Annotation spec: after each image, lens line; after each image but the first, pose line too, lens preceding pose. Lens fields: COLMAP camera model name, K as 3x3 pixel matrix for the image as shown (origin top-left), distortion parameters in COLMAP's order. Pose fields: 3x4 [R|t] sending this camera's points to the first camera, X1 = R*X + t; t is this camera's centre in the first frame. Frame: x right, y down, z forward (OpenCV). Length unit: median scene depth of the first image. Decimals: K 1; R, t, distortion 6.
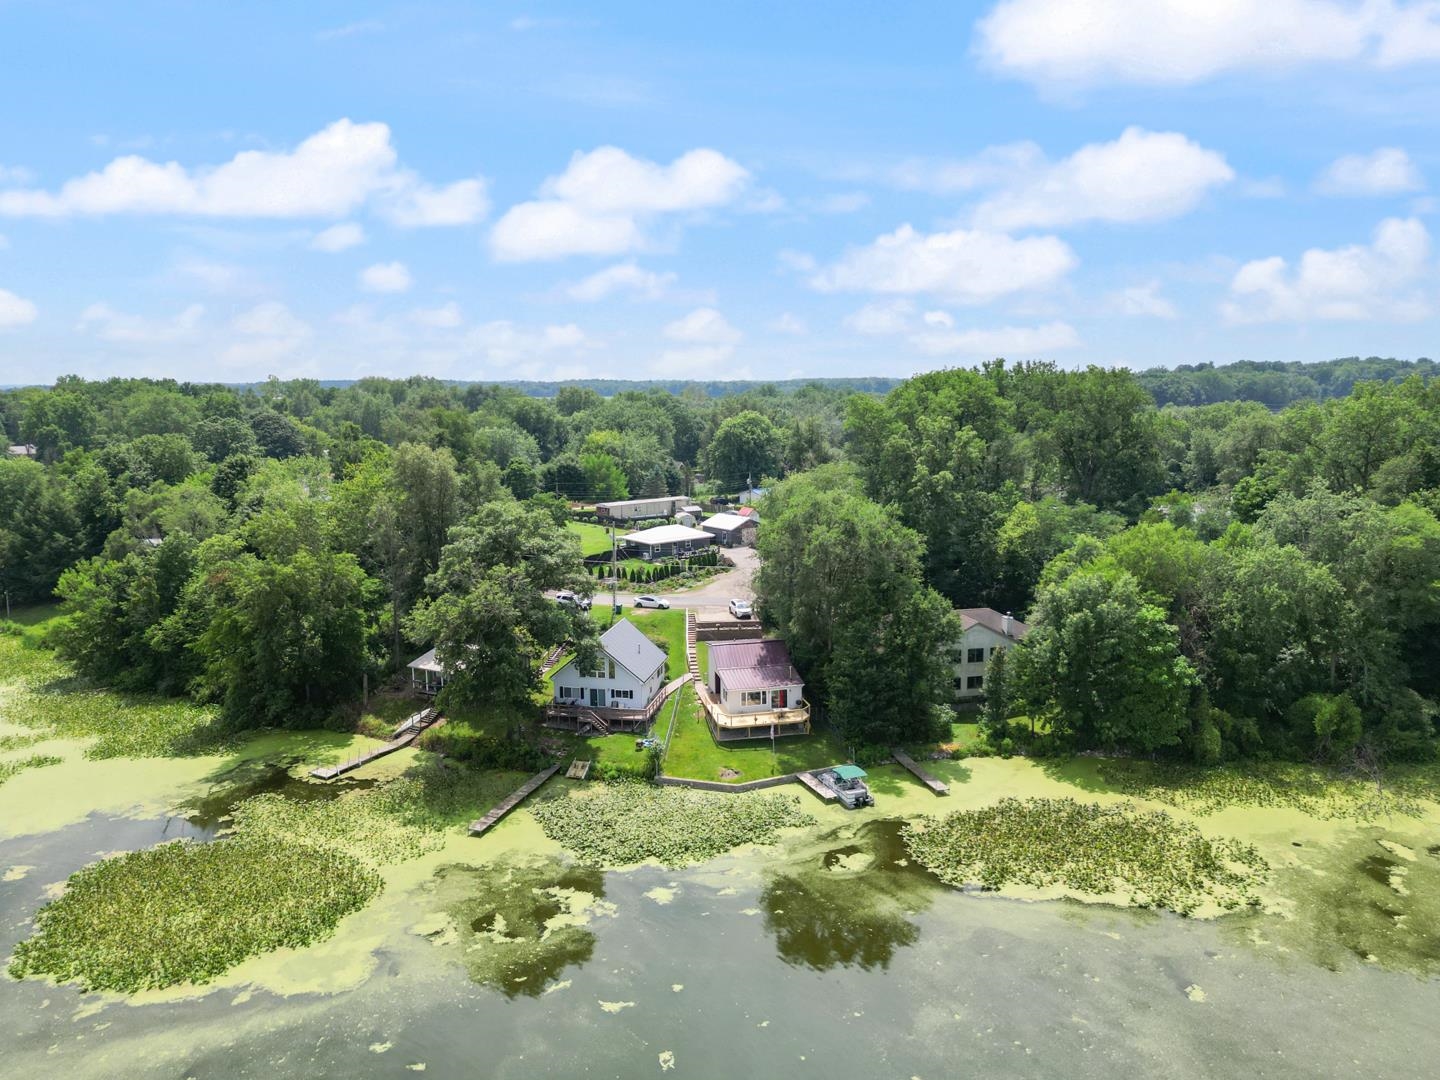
lens RADIAL K [[1030.2, 0, 714.3], [0, 1030.2, 508.9], [0, 0, 1]] dist [0.055513, -0.077327]
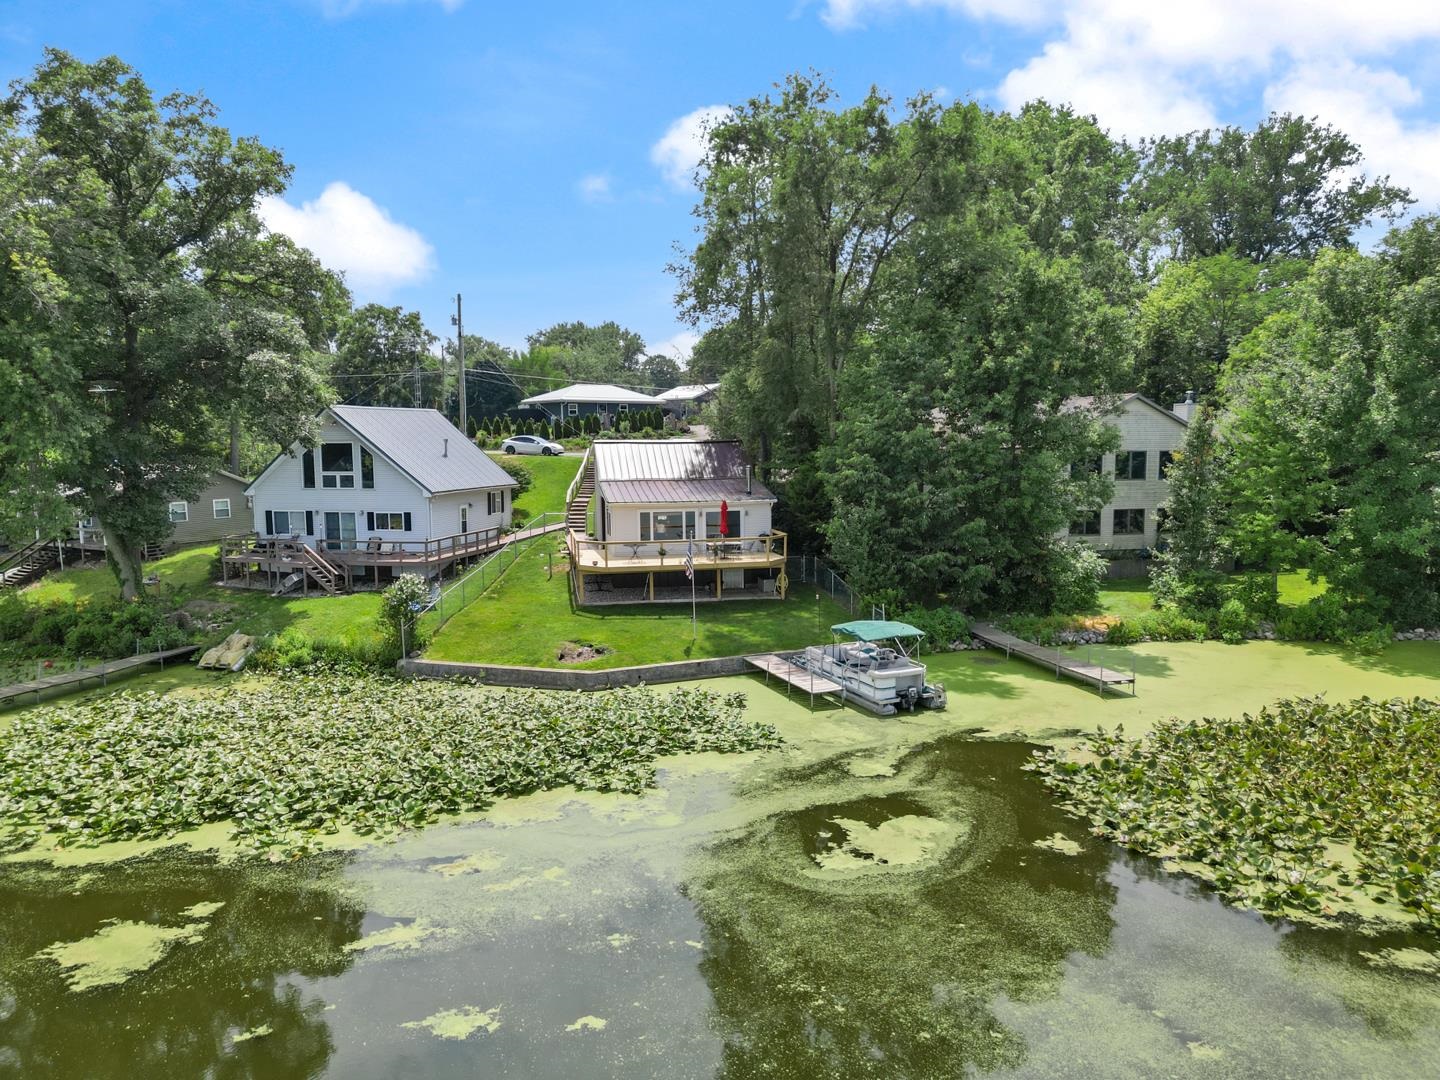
lens RADIAL K [[1008.1, 0, 720.0], [0, 1008.1, 540.0], [0, 0, 1]] dist [0.066710, -0.071010]
pose [[0.999896, 0.003139, -0.014102, 0.073637], [-0.003575, 0.999514, -0.030980, 0.218914], [0.013998, 0.031027, 0.999421, 0.586751]]
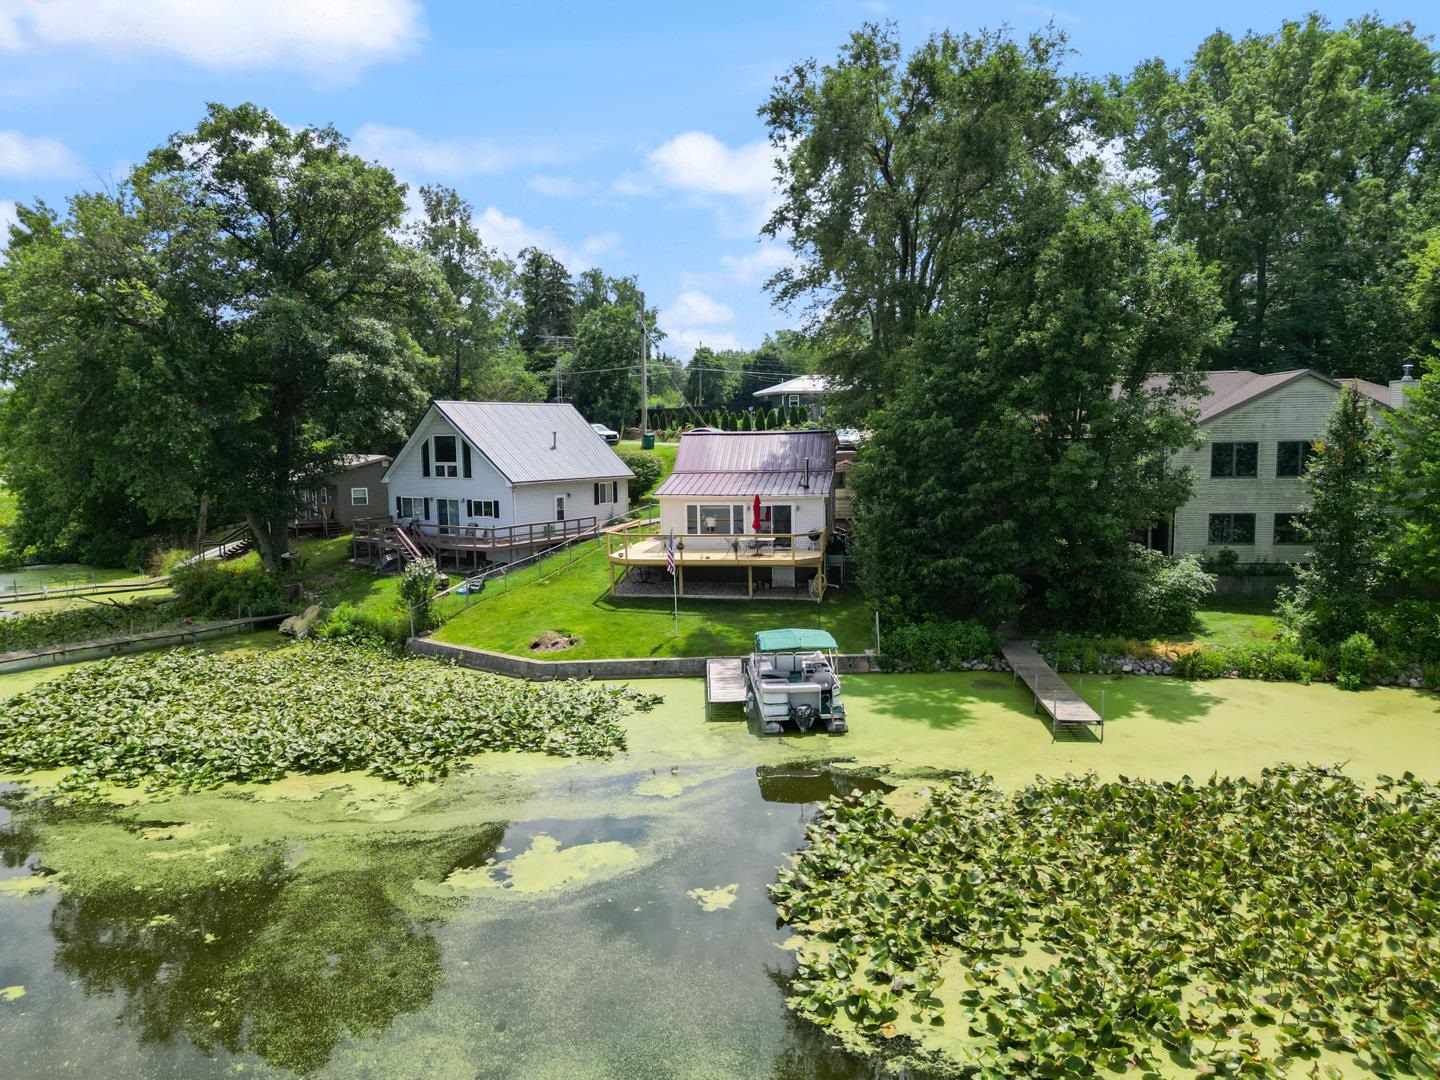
lens RADIAL K [[1010.3, 0, 720.0], [0, 1010.3, 540.0], [0, 0, 1]] dist [0.062877, -0.053029]
pose [[0.927809, 0.035725, -0.371340, 0.220503], [-0.043662, 0.998962, -0.012985, 0.212775], [0.370491, 0.028261, 0.928406, 0.632880]]
